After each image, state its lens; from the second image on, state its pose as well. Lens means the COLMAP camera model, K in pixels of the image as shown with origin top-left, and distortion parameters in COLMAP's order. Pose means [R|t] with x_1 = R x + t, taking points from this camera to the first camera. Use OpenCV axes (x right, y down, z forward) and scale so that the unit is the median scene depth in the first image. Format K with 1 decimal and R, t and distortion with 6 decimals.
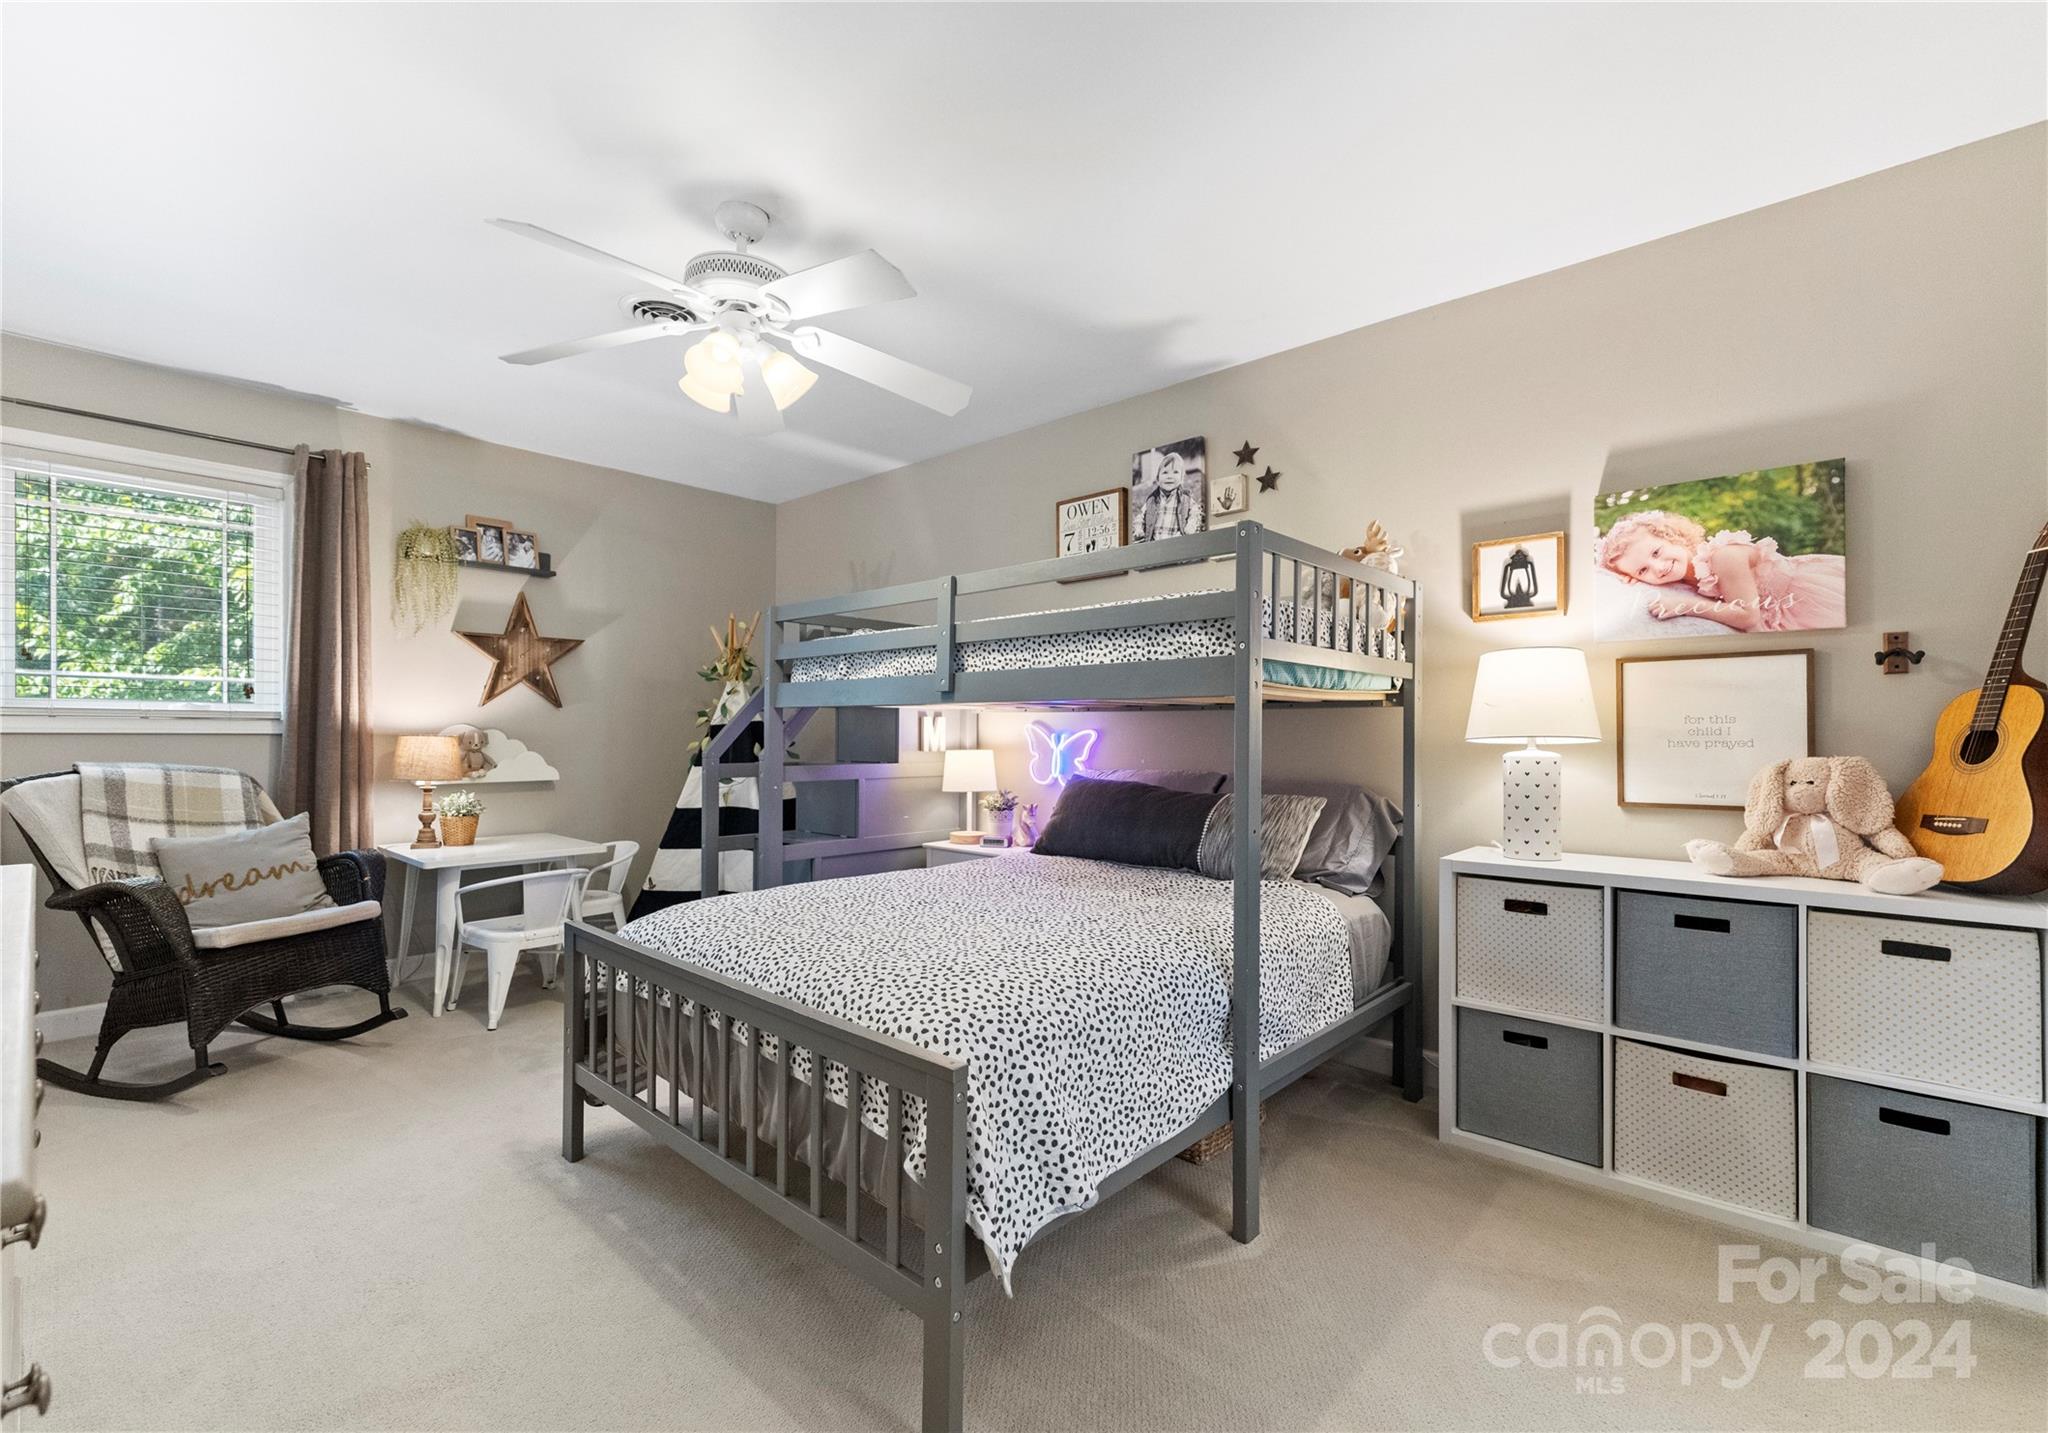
lens RADIAL K [[885.5, 0, 1028.2], [0, 885.5, 723.0], [0, 0, 1]] dist [-0.000675, 0.001163]
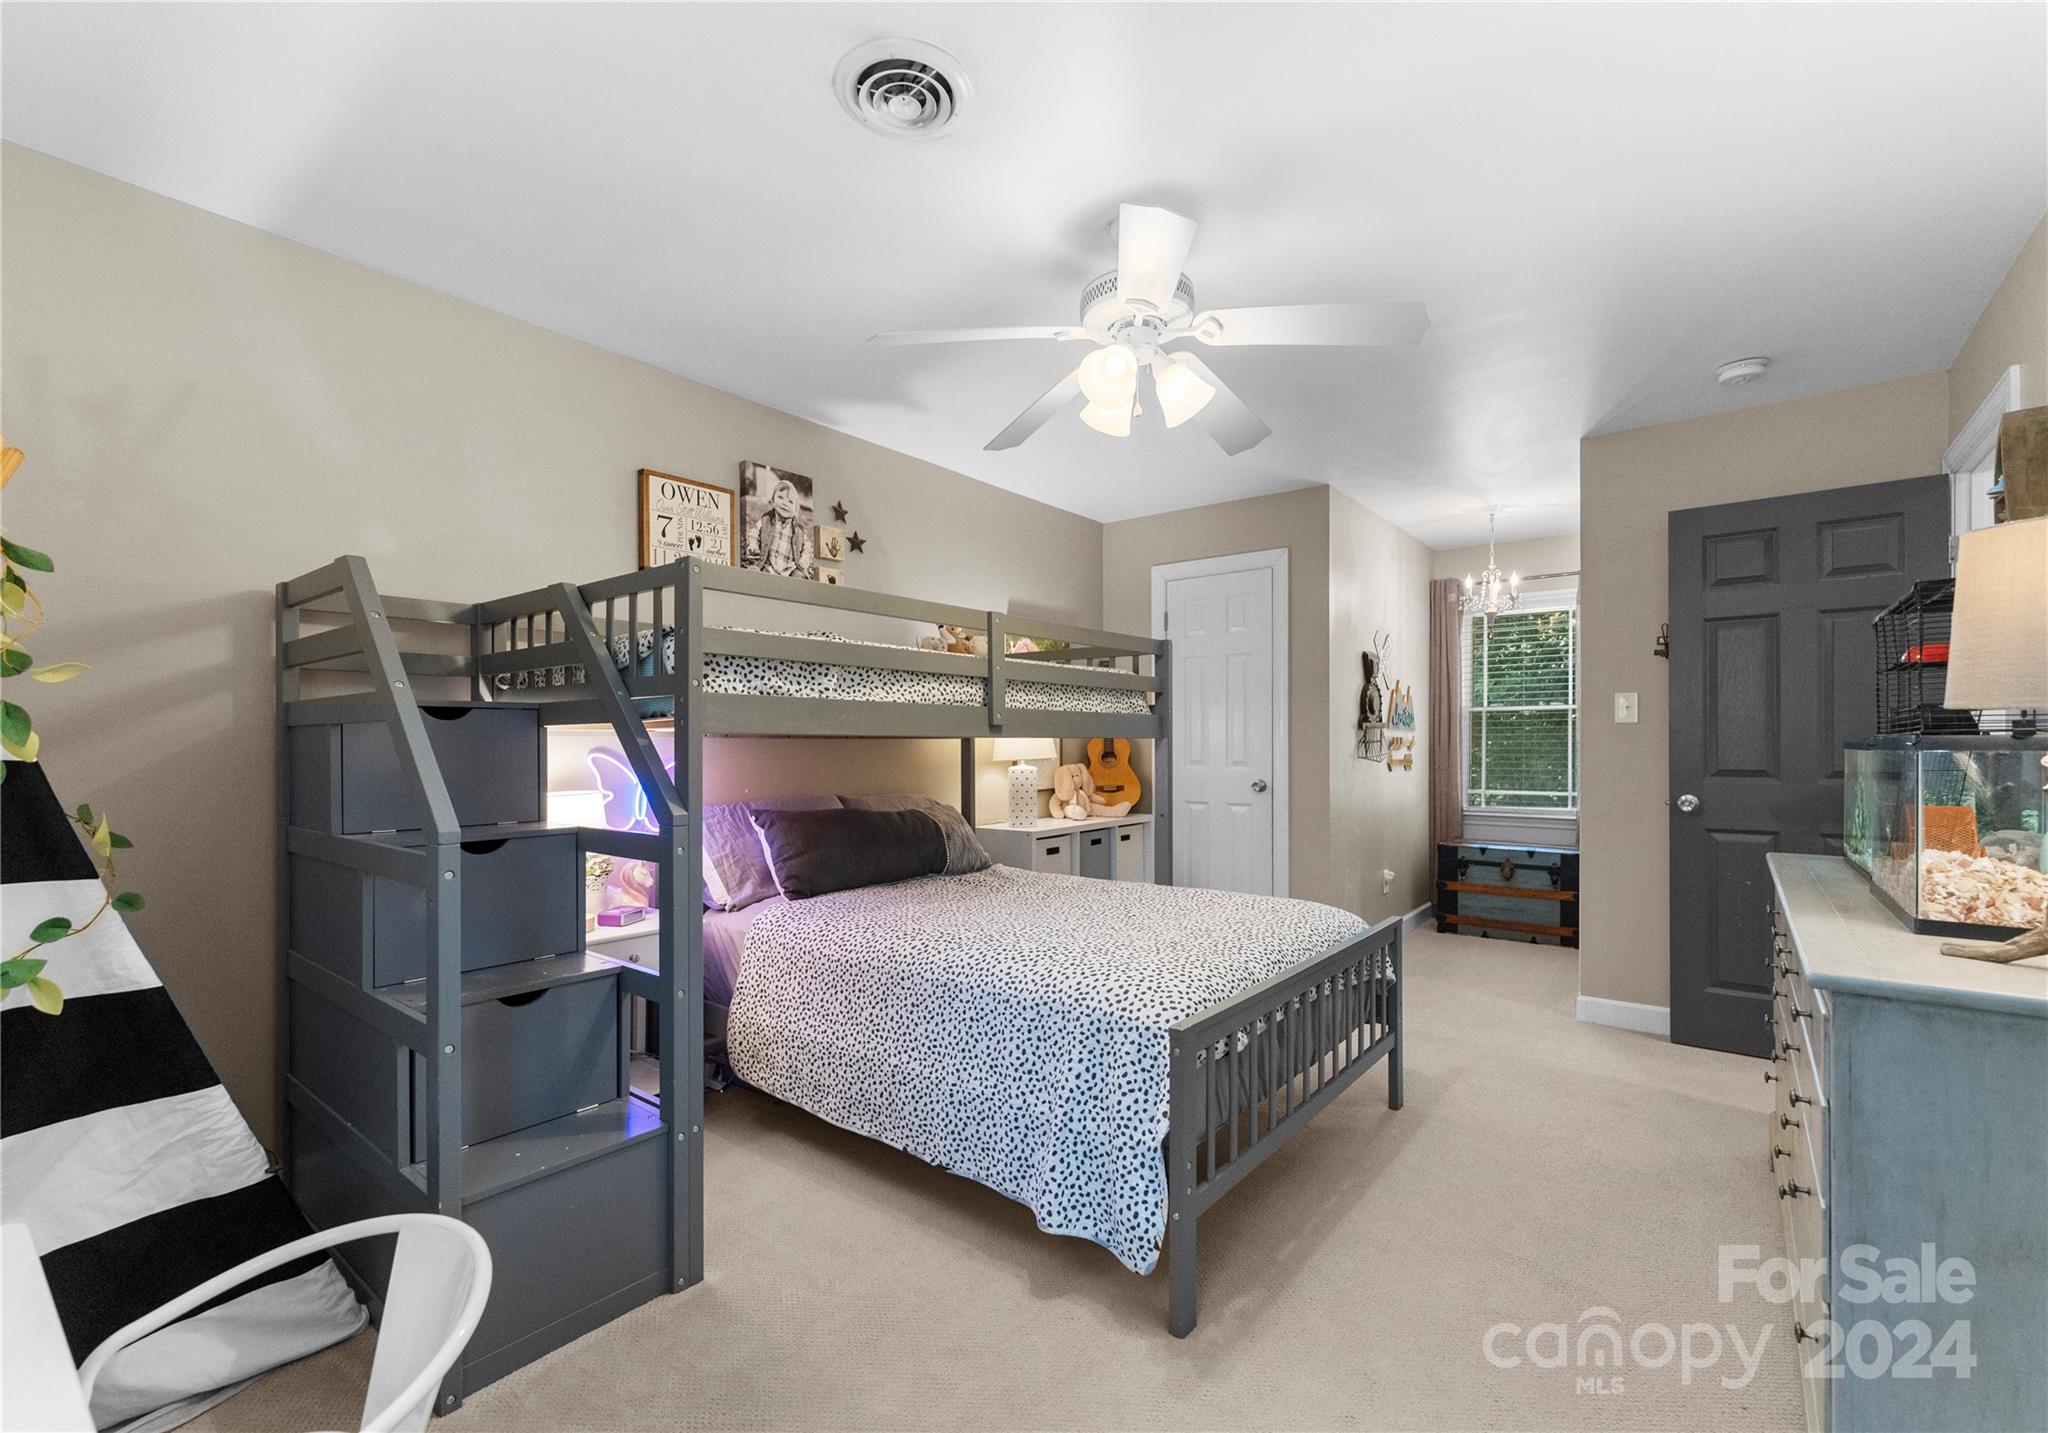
lens RADIAL K [[885.5, 0, 1029.2], [0, 885.5, 735.6], [0, 0, 1]] dist [-0.000675, 0.001163]
pose [[-0.060116, 0.004948, 0.998179, -0.870008], [-0.010276, 0.999932, -0.005575, -0.013797], [-0.998138, -0.010592, -0.060061, 0.797941]]
